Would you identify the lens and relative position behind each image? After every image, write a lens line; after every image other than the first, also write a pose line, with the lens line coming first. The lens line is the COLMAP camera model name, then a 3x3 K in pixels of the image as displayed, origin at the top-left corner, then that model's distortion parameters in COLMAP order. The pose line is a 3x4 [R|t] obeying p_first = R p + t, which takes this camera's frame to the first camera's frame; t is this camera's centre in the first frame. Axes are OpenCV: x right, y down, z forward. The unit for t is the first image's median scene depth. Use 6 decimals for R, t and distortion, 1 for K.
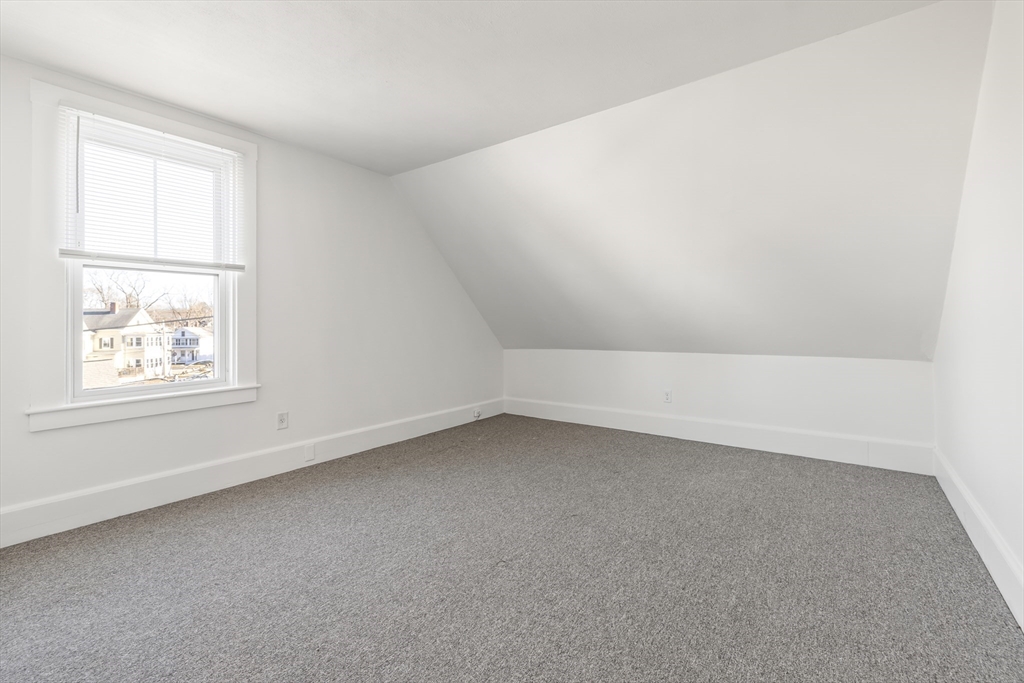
lens RADIAL K [[441.6, 0, 511.8], [0, 441.6, 315.9], [0, 0, 1]] dist [-0.000384, -0.000017]
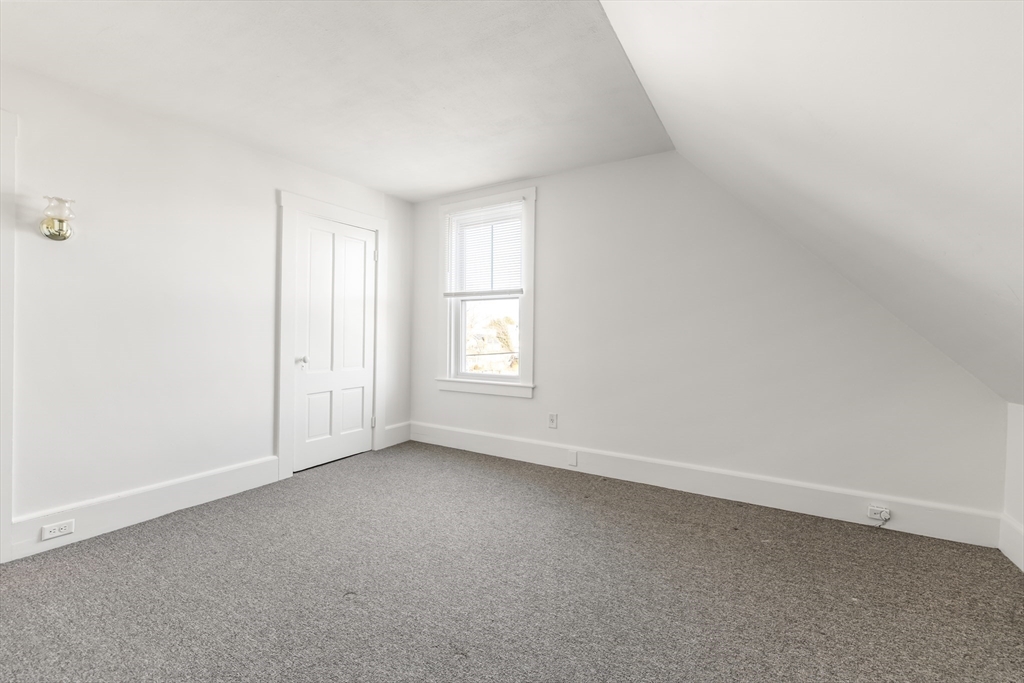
lens RADIAL K [[432.2, 0, 514.4], [0, 432.2, 330.2], [0, 0, 1]] dist [-0.000439, -0.000091]
pose [[0.103775, -0.001429, -0.994600, 0.640928], [0.004637, 0.999989, -0.000953, 0.005796], [0.994590, -0.004513, 0.103780, 0.877093]]
